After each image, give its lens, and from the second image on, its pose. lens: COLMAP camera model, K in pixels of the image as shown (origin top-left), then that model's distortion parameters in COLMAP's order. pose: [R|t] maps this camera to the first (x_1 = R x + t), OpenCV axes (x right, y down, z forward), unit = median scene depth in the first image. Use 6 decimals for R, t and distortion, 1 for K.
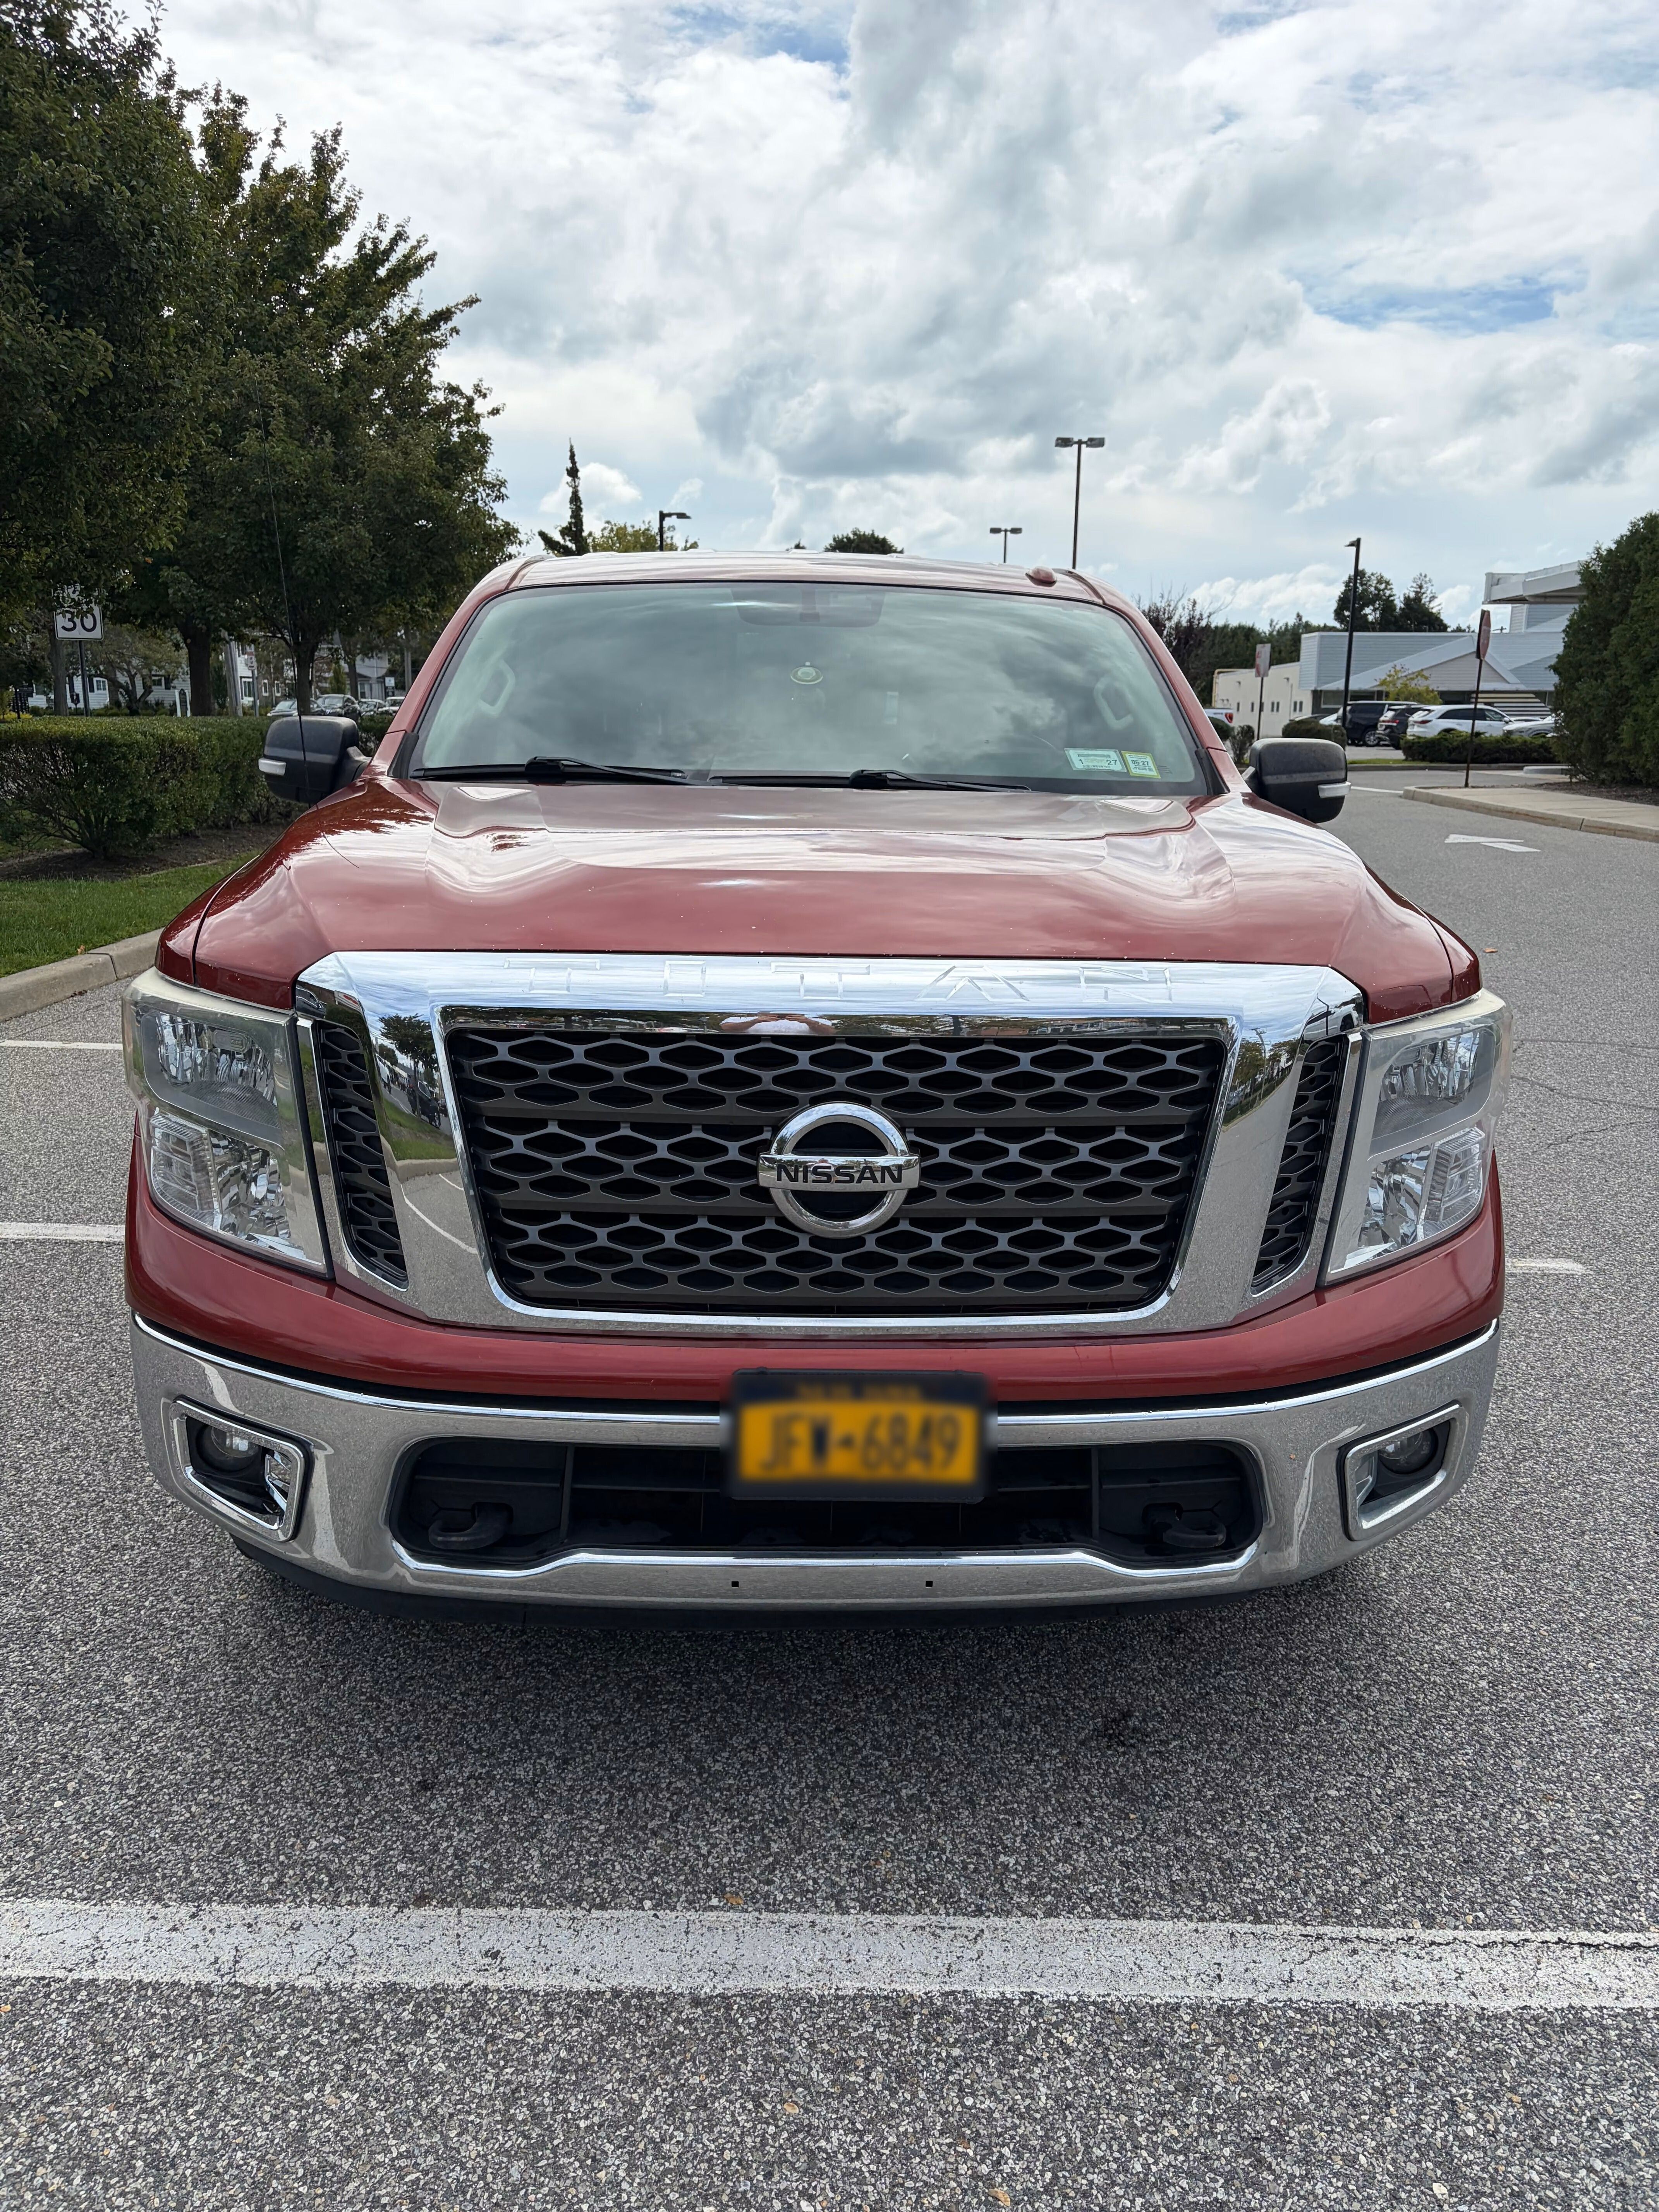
lens RADIAL K [[1661.8, 0, 797.4], [0, 1661.8, 1106.4], [0, 0, 1]] dist [0.047231, -0.041253]
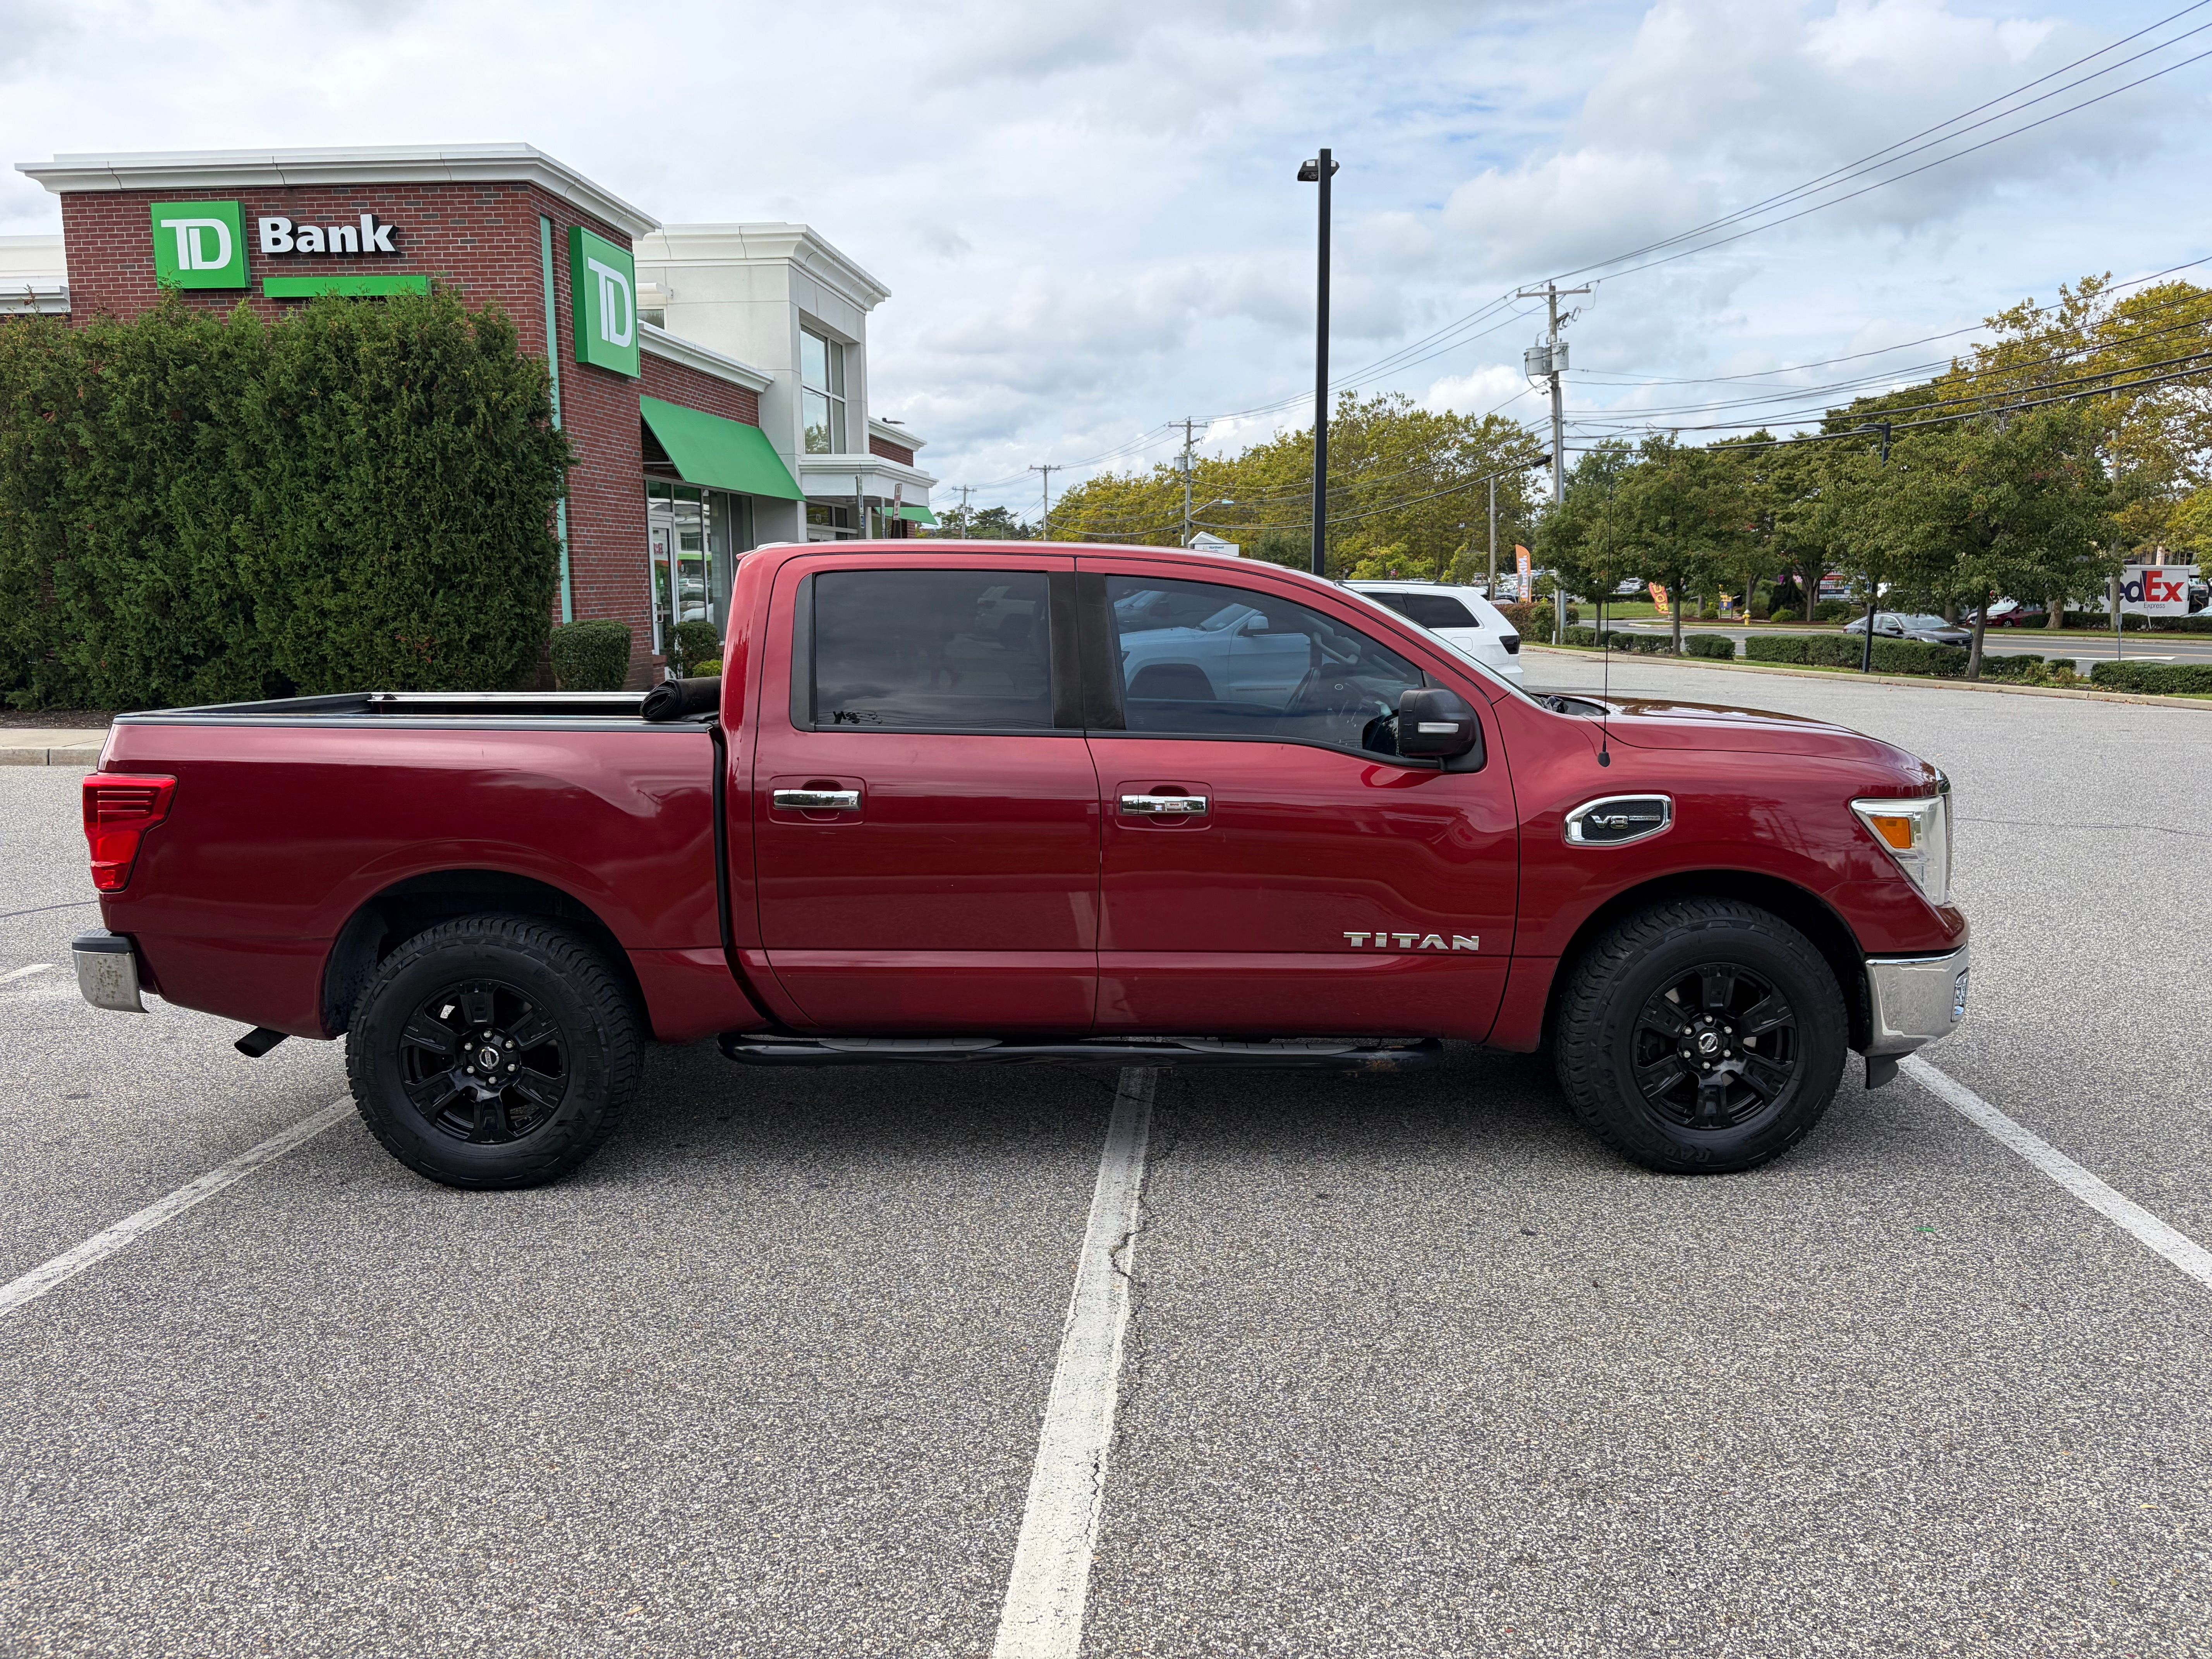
lens RADIAL K [[1661.8, 0, 1102.1], [0, 1661.8, 841.2], [0, 0, 1]] dist [0.047231, -0.041253]
pose [[0.052553, -0.169004, 0.984213, -2.656880], [0.239759, 0.958883, 0.151853, -0.624818], [-0.969409, 0.227994, 0.090912, 1.908563]]
